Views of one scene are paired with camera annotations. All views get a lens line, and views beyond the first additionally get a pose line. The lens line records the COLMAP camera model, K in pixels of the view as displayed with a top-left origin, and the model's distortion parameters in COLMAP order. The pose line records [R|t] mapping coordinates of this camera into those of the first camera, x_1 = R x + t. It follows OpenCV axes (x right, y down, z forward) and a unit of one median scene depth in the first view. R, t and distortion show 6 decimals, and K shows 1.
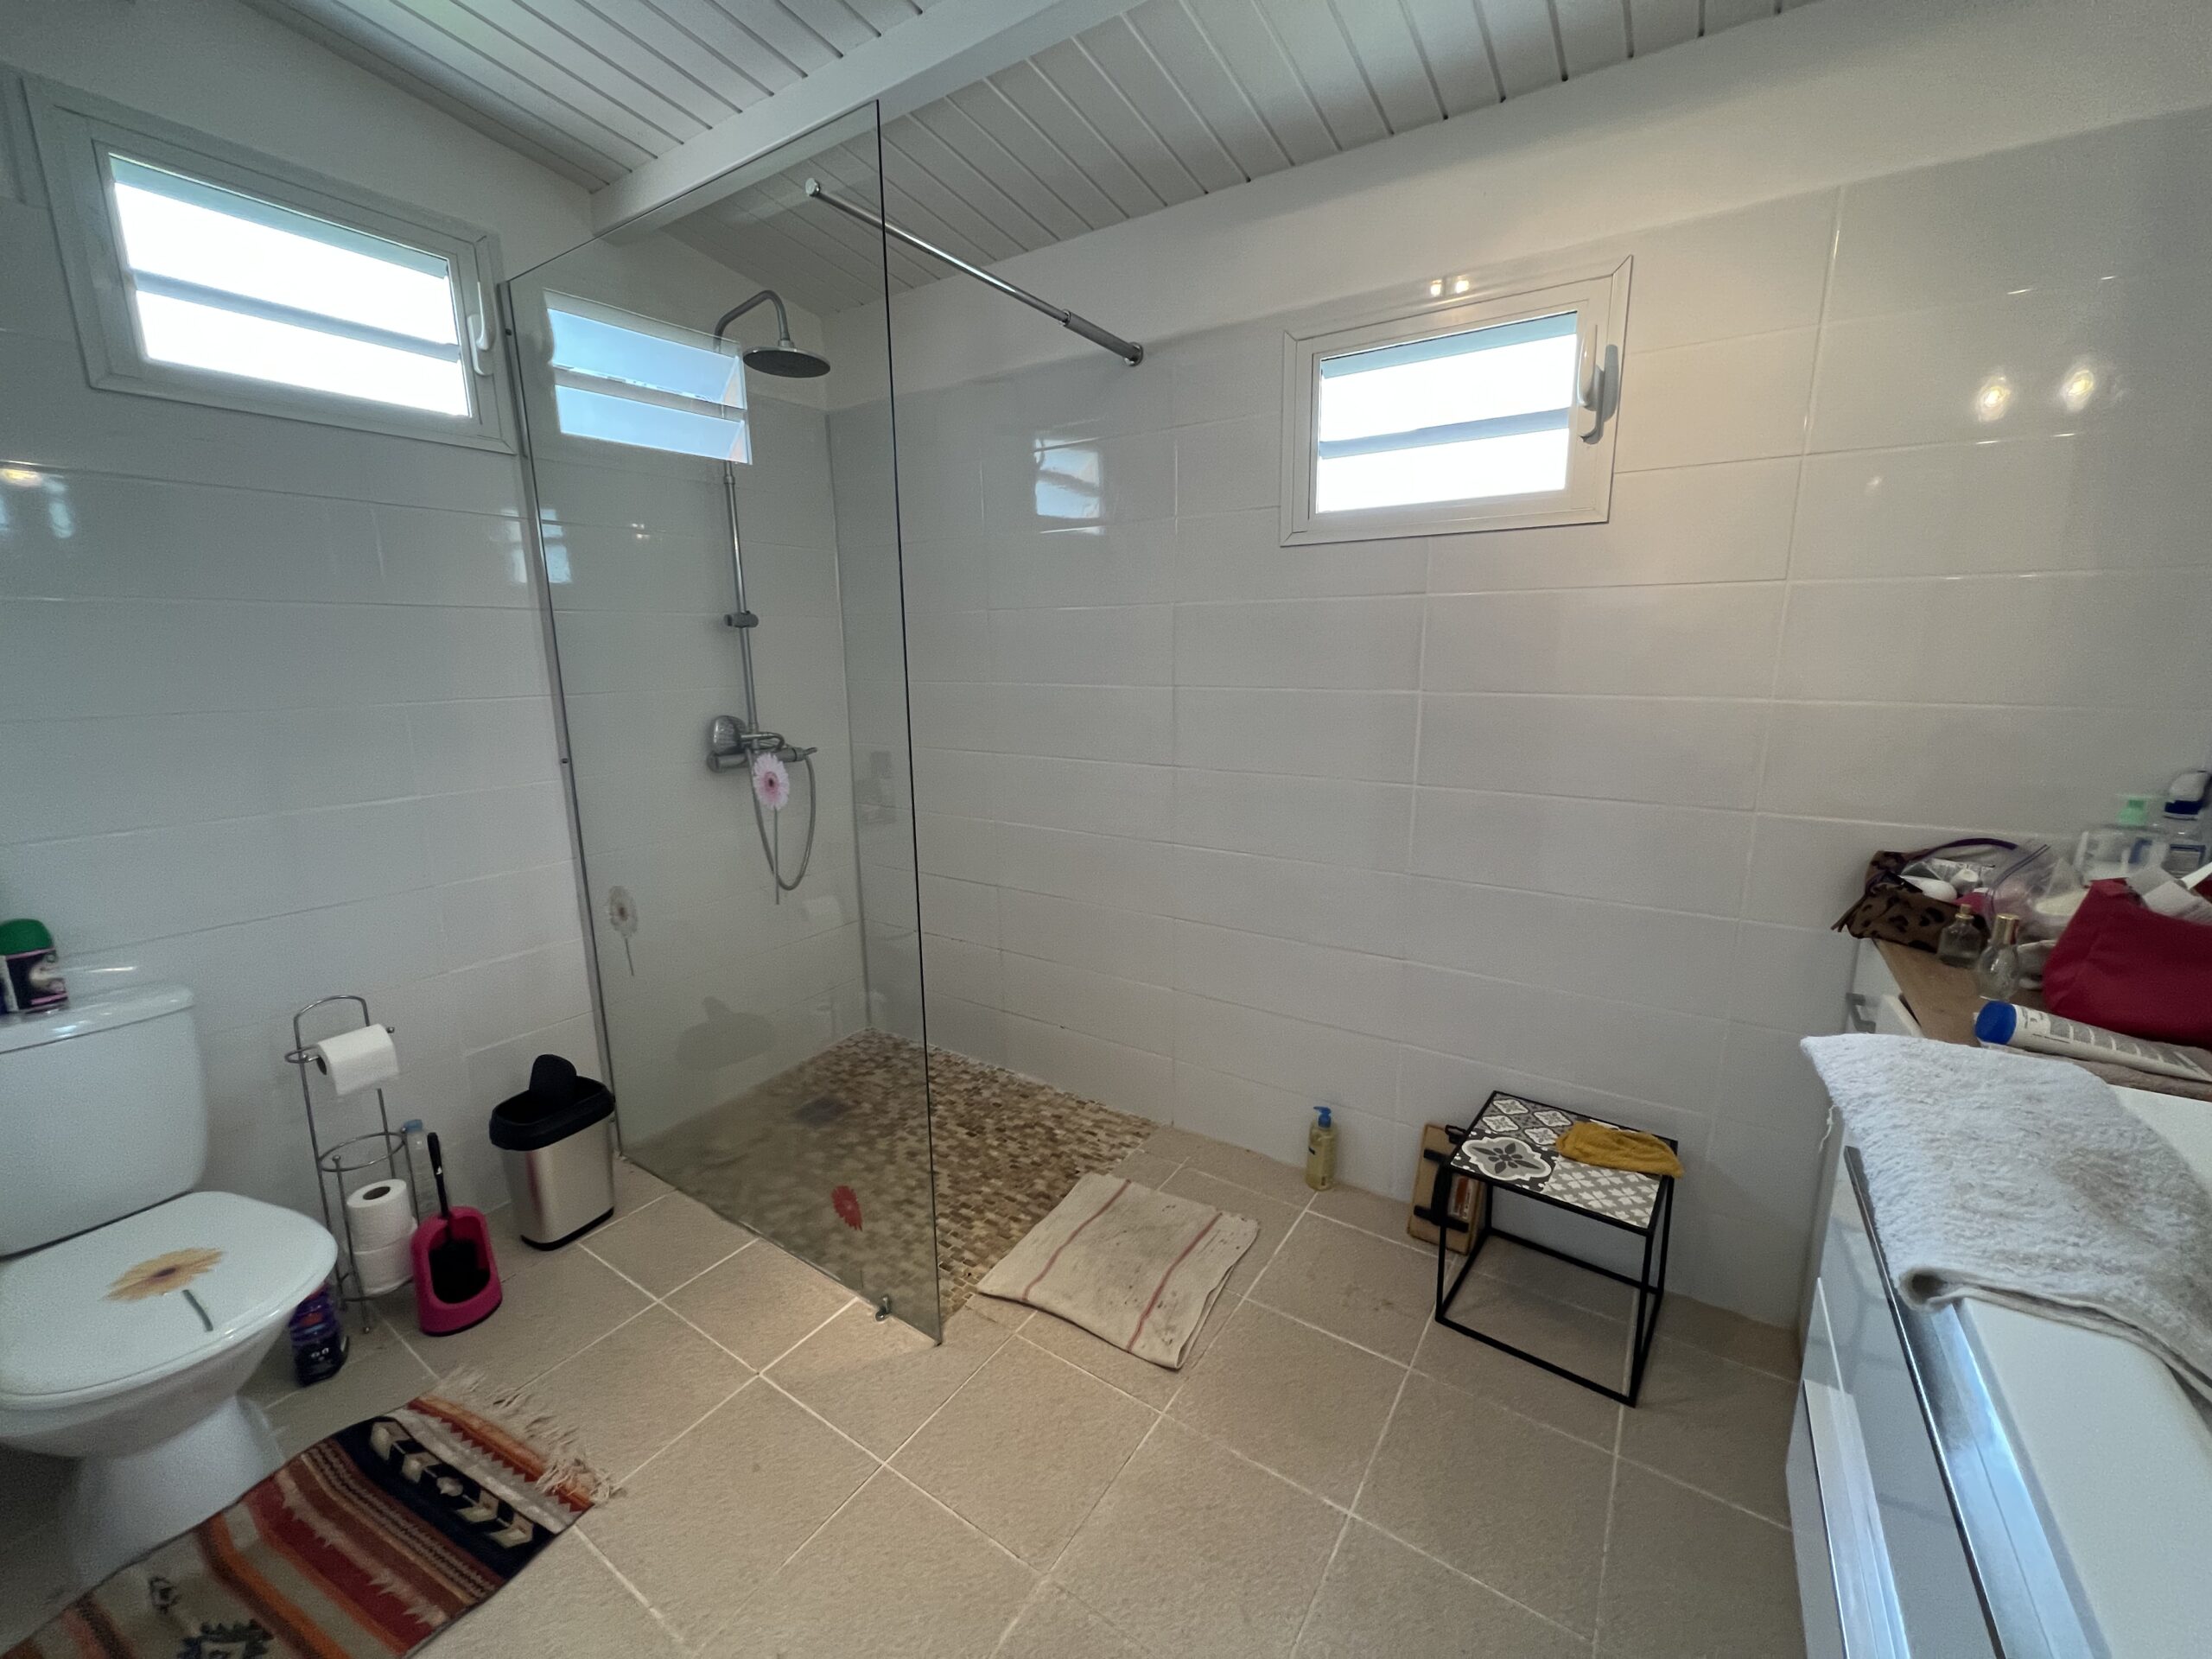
lens RADIAL K [[880.8, 0, 1106.0], [0, 880.8, 829.5], [0, 0, 1]] dist [0.001200, 0.000114]
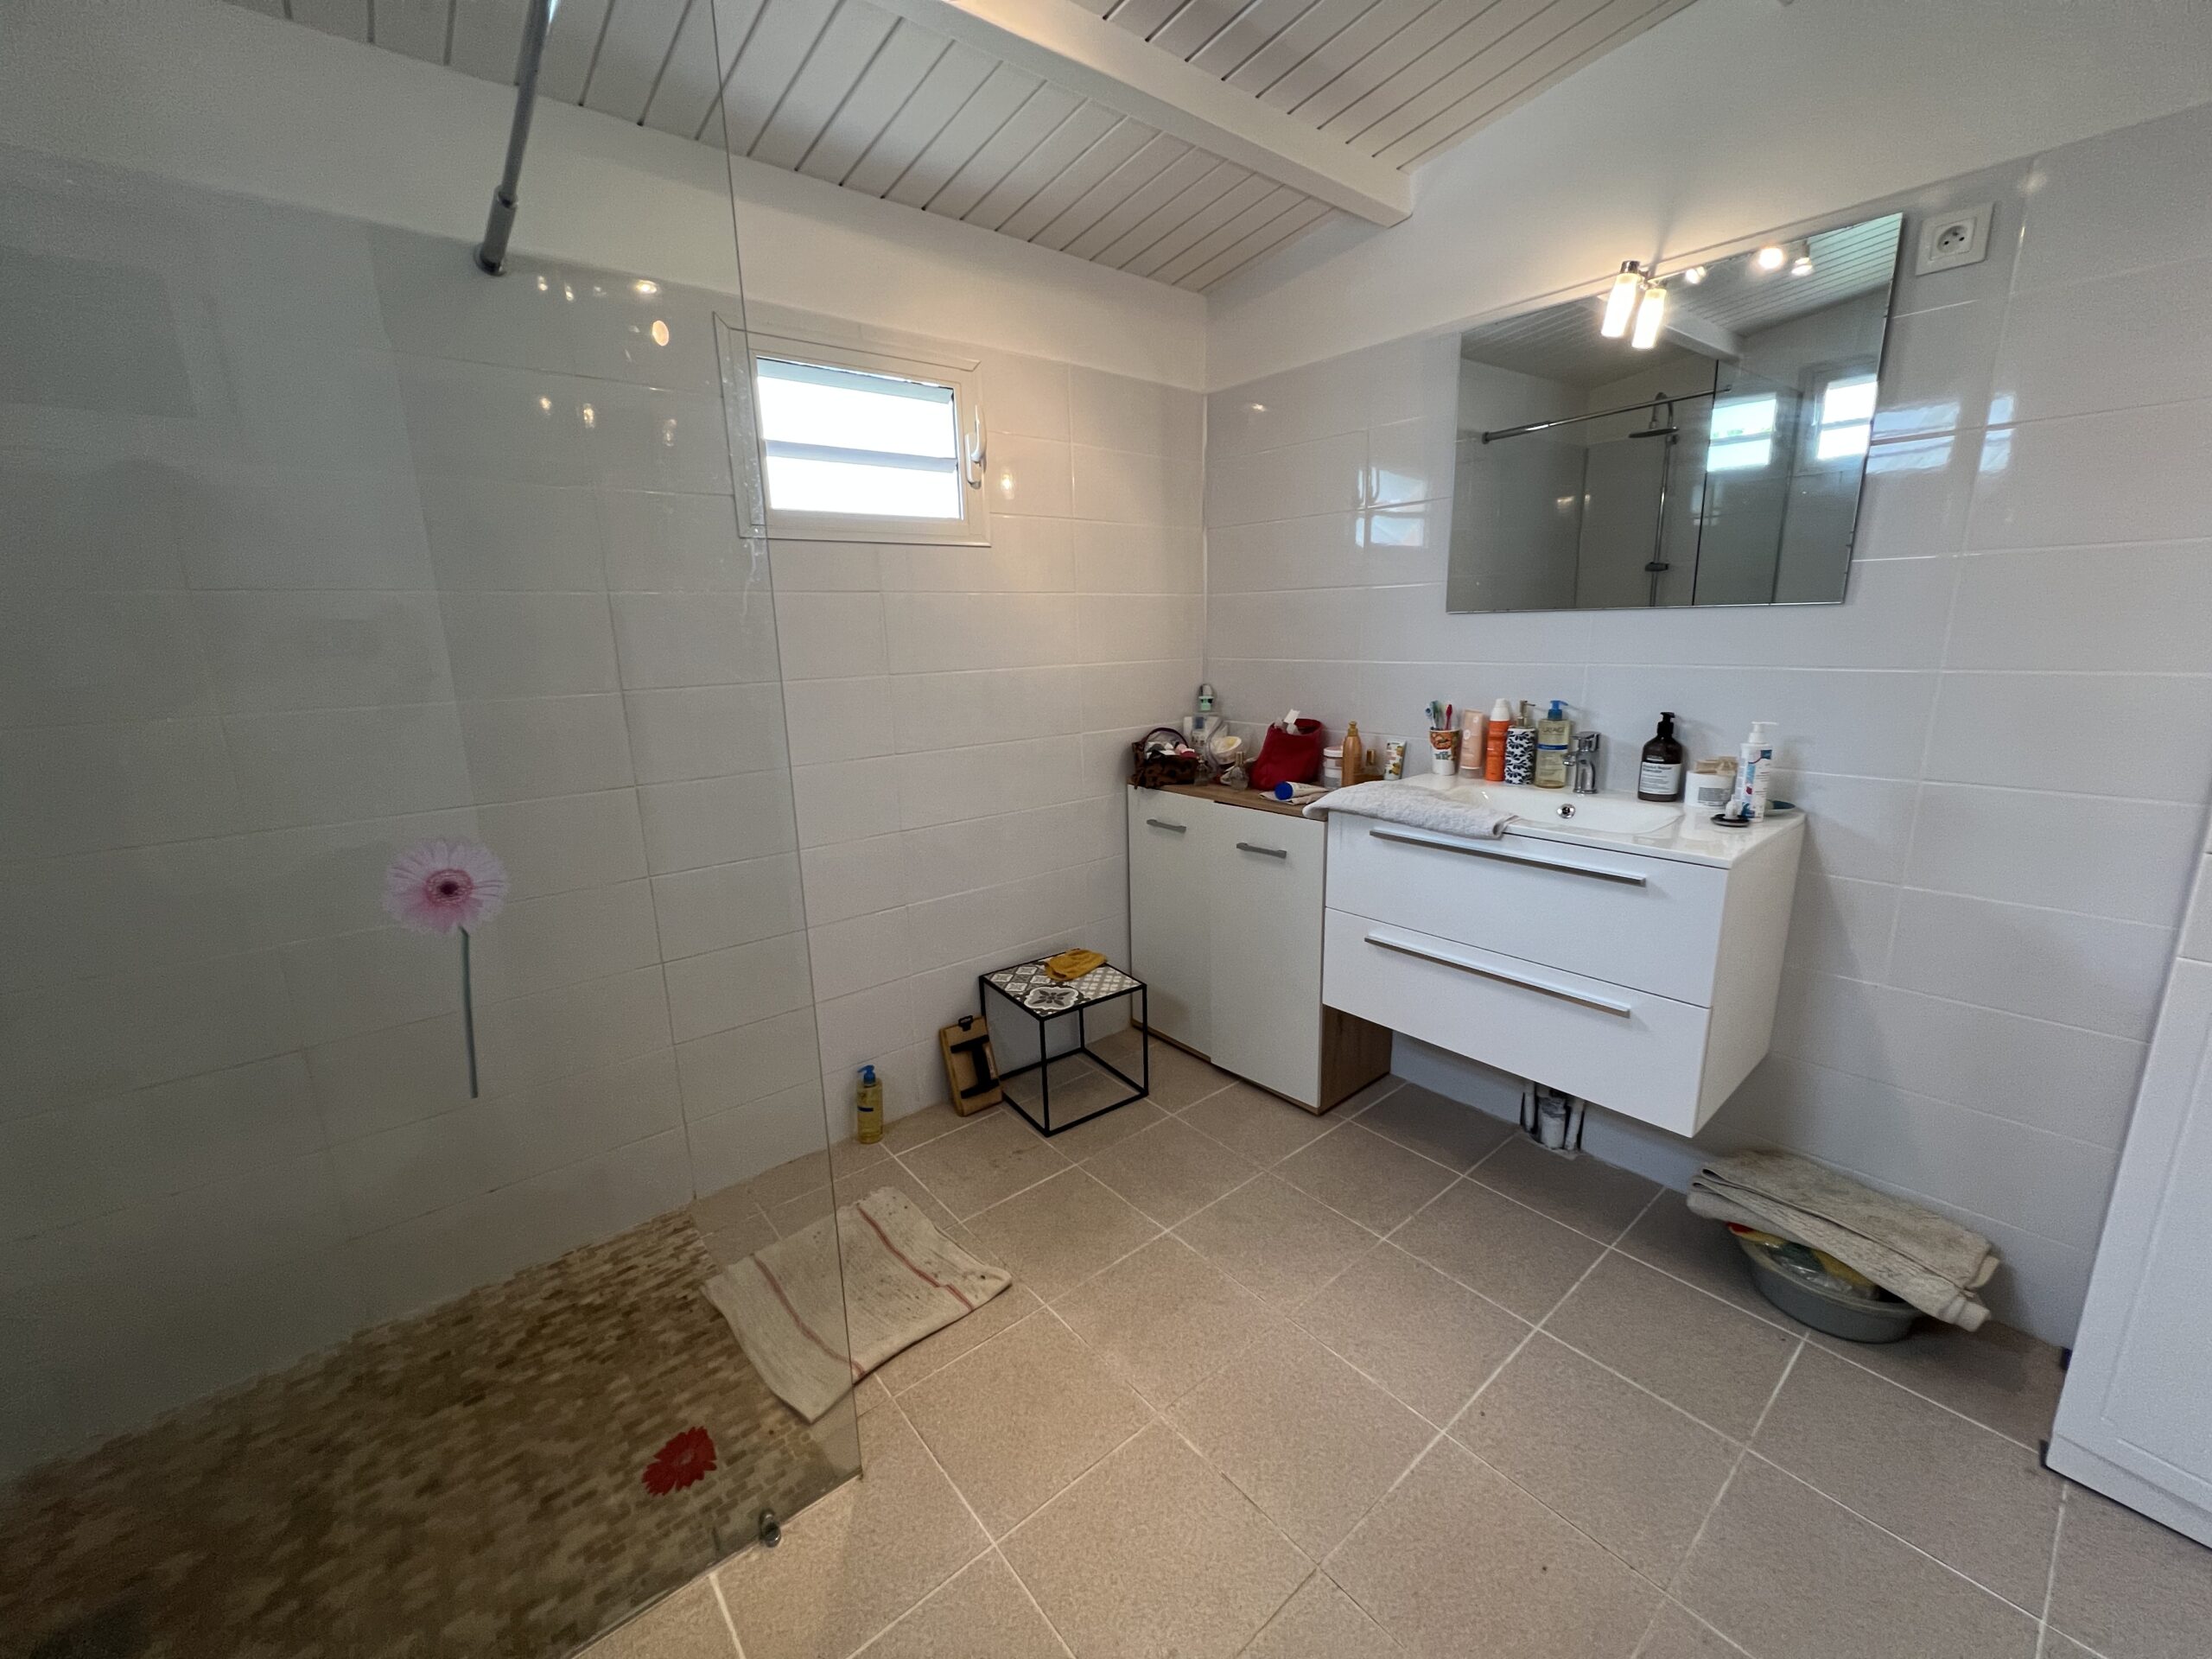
lens RADIAL K [[878.1, 0, 1106.0], [0, 878.1, 829.5], [0, 0, 1]] dist [-0.002234, -0.000224]
pose [[0.291247, -0.215420, 0.932078, -0.694461], [0.218273, 0.963581, 0.154497, -0.075942], [-0.931414, 0.158451, 0.327660, 0.375991]]
